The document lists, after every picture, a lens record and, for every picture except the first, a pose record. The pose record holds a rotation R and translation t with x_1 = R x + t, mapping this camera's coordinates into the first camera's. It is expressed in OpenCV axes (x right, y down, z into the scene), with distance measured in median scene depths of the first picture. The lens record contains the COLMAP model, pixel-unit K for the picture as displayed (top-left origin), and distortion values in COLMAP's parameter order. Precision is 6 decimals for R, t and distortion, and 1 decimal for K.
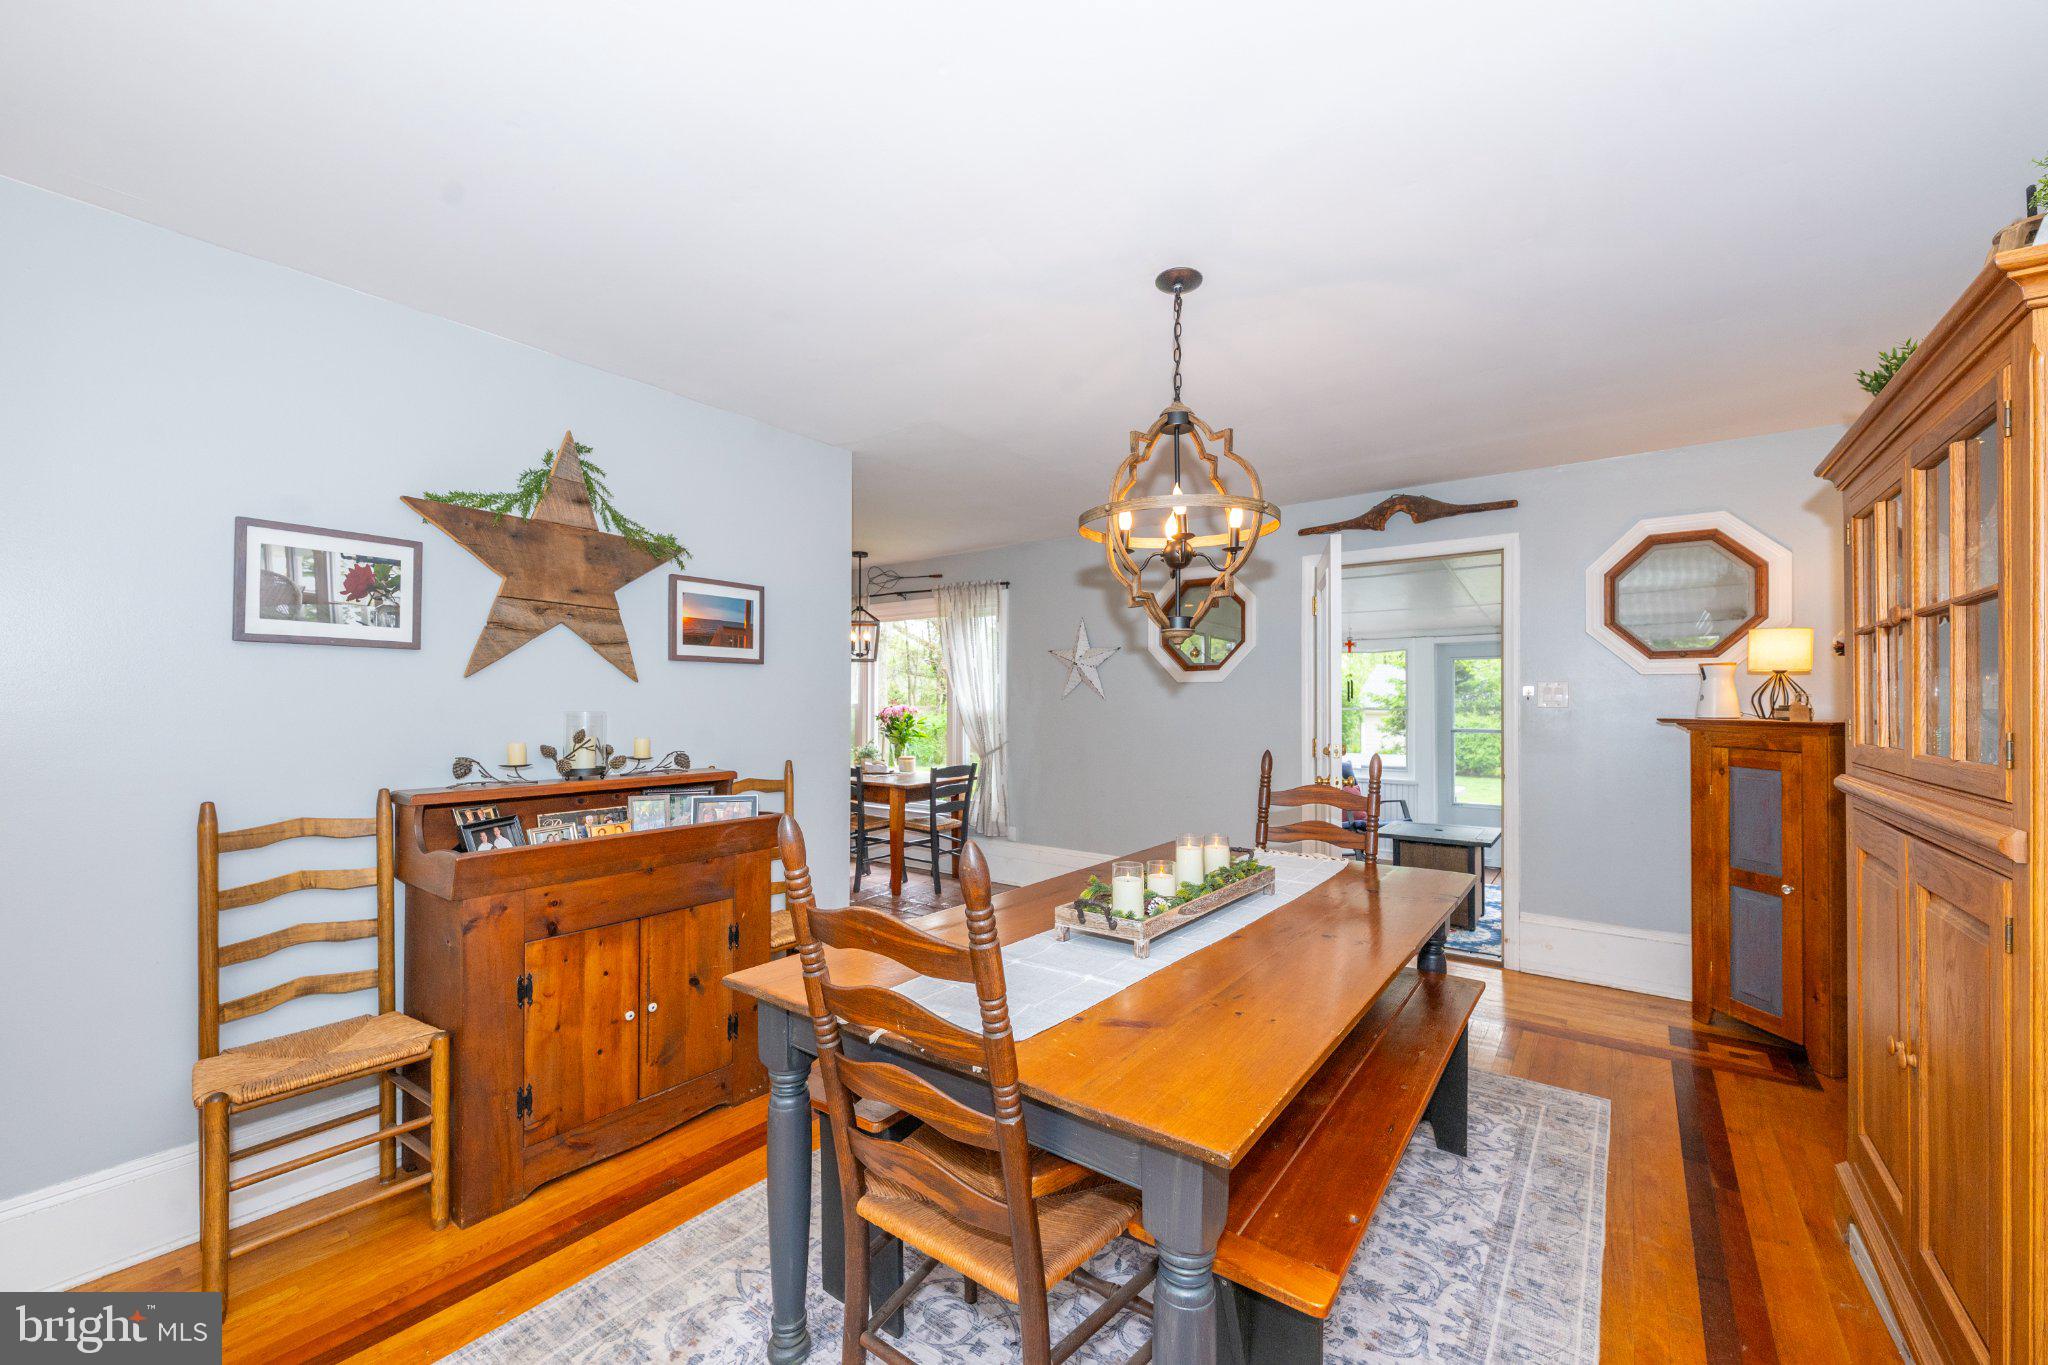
lens RADIAL K [[809.5, 0, 1026.4], [0, 809.5, 701.2], [0, 0, 1]] dist [-0.001966, -0.000290]
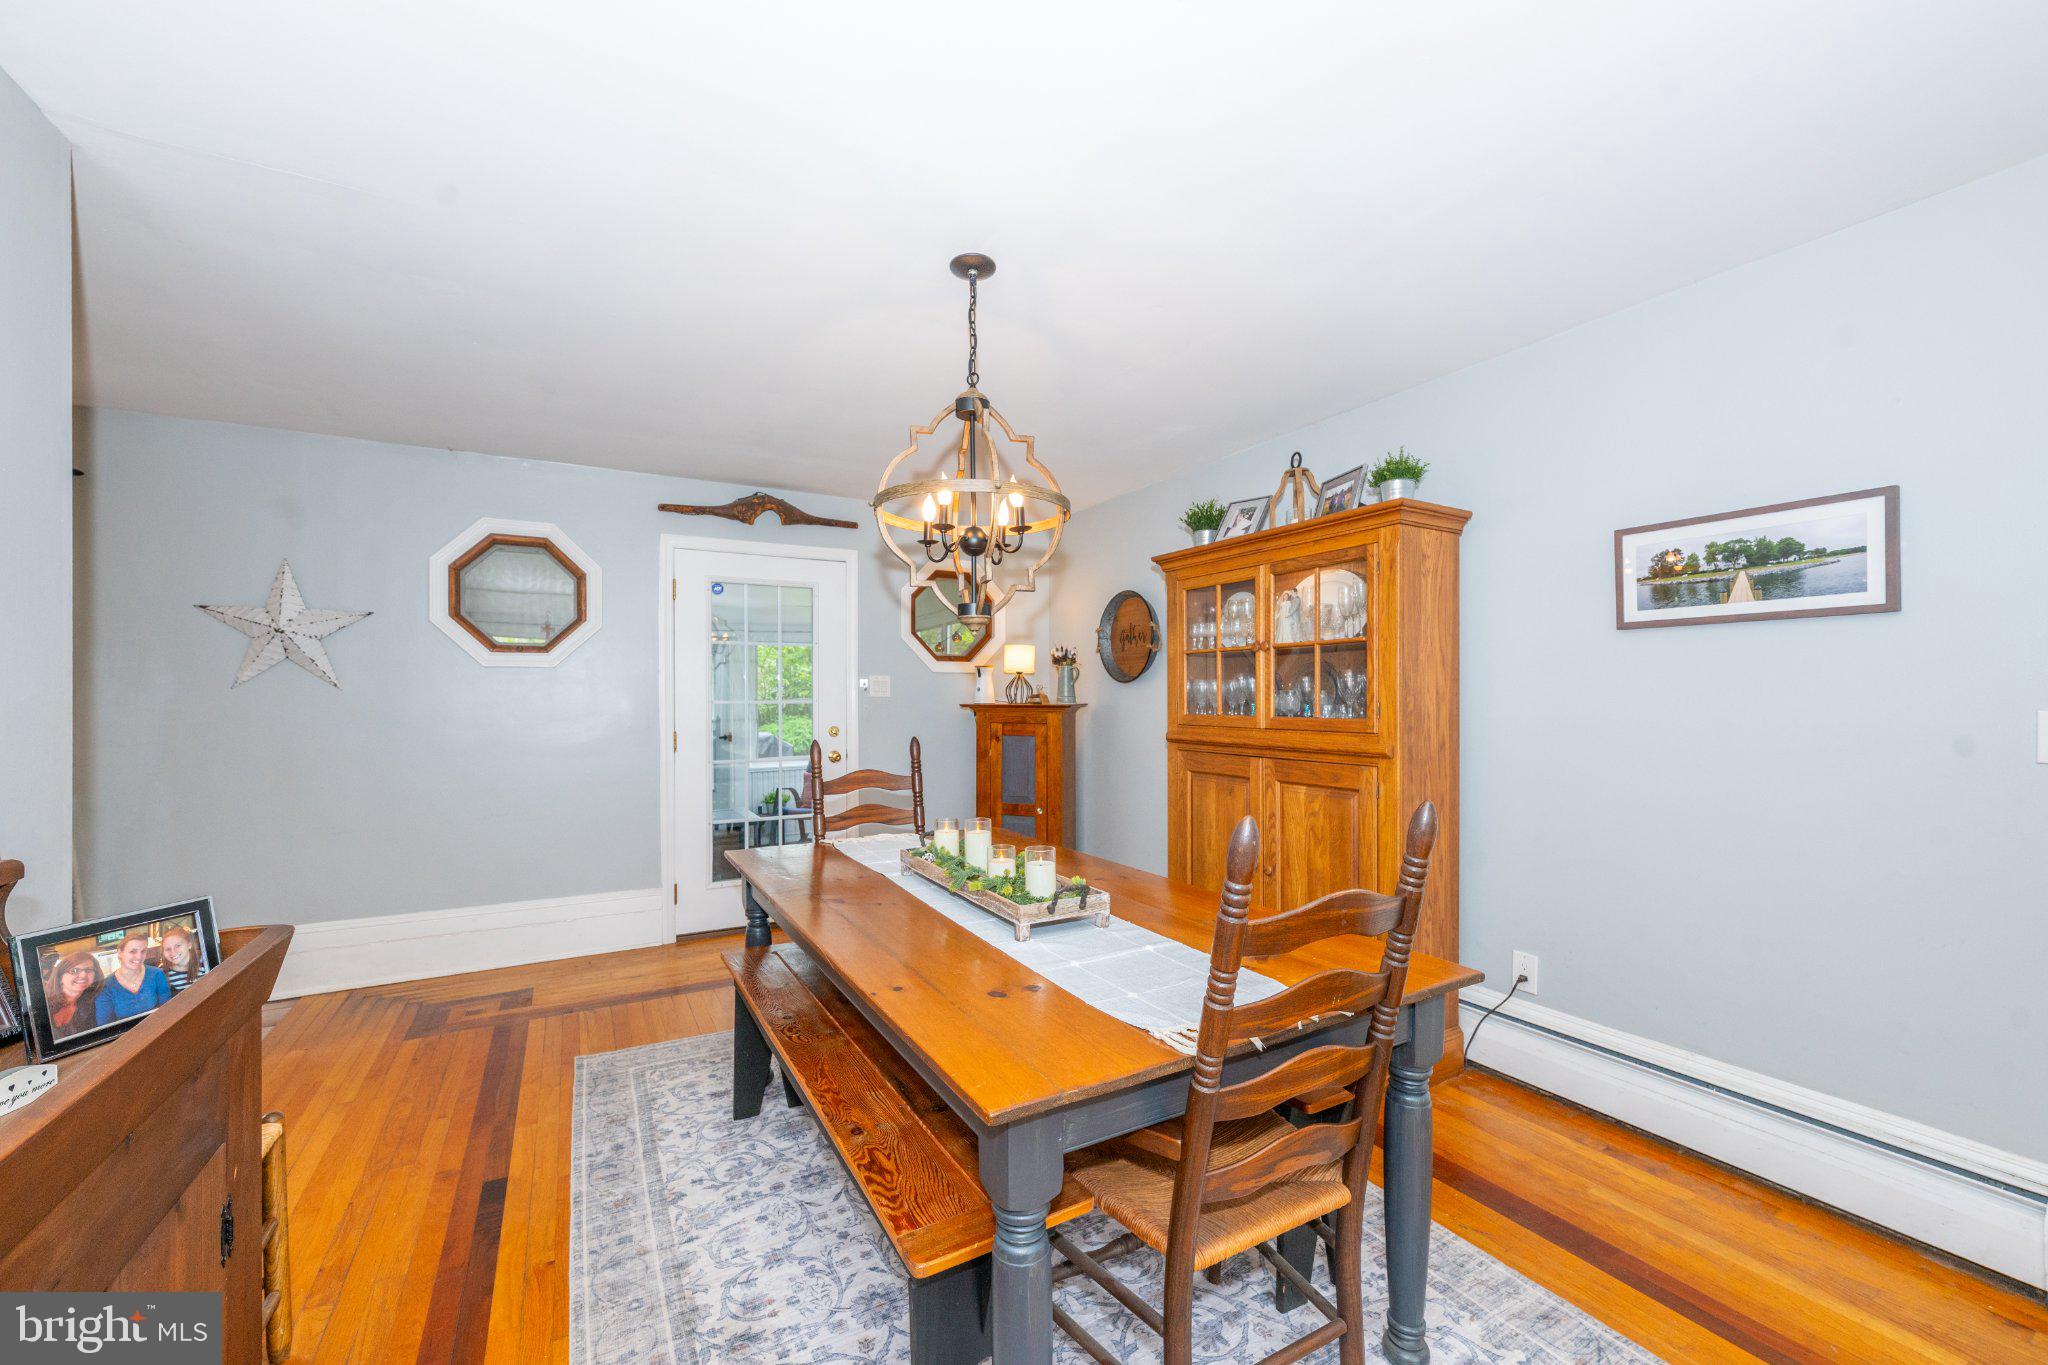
lens RADIAL K [[809.5, 0, 1020.3], [0, 809.5, 700.0], [0, 0, 1]] dist [-0.001966, -0.000290]
pose [[0.397505, -0.004886, 0.917587, -0.539970], [-0.000040, 0.999986, 0.005343, 0.007694], [-0.917600, -0.002161, 0.397499, 0.417218]]
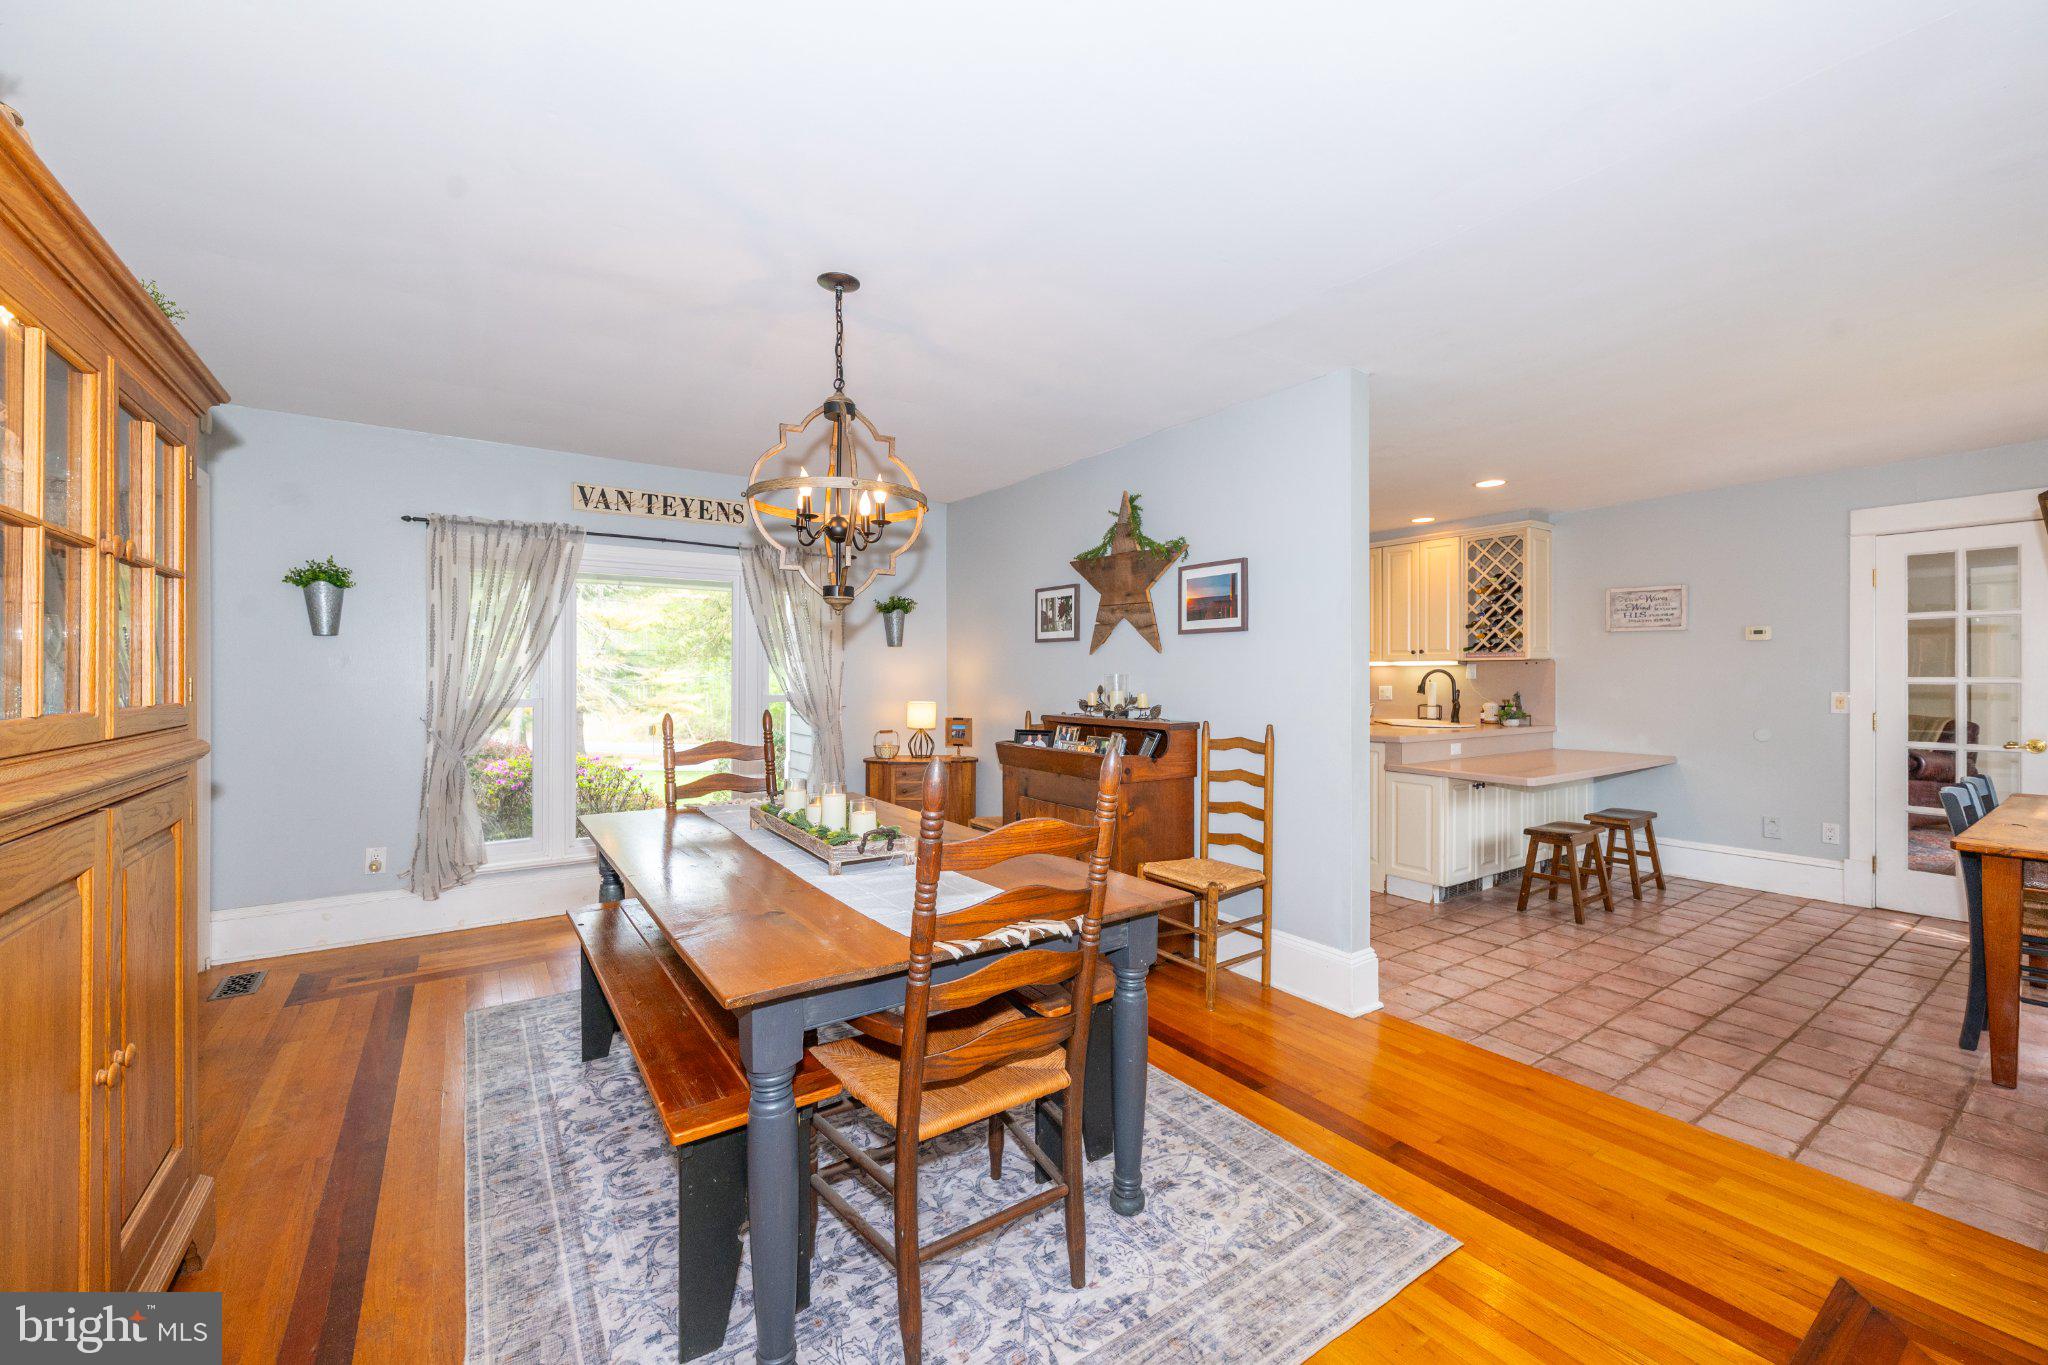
lens RADIAL K [[809.5, 0, 1022.2], [0, 809.5, 667.7], [0, 0, 1]] dist [-0.001966, -0.000290]
pose [[-0.318117, -0.009678, -0.948002, 0.867870], [0.000804, 0.999945, -0.010478, 0.015523], [0.948051, -0.004095, -0.318092, 1.185798]]
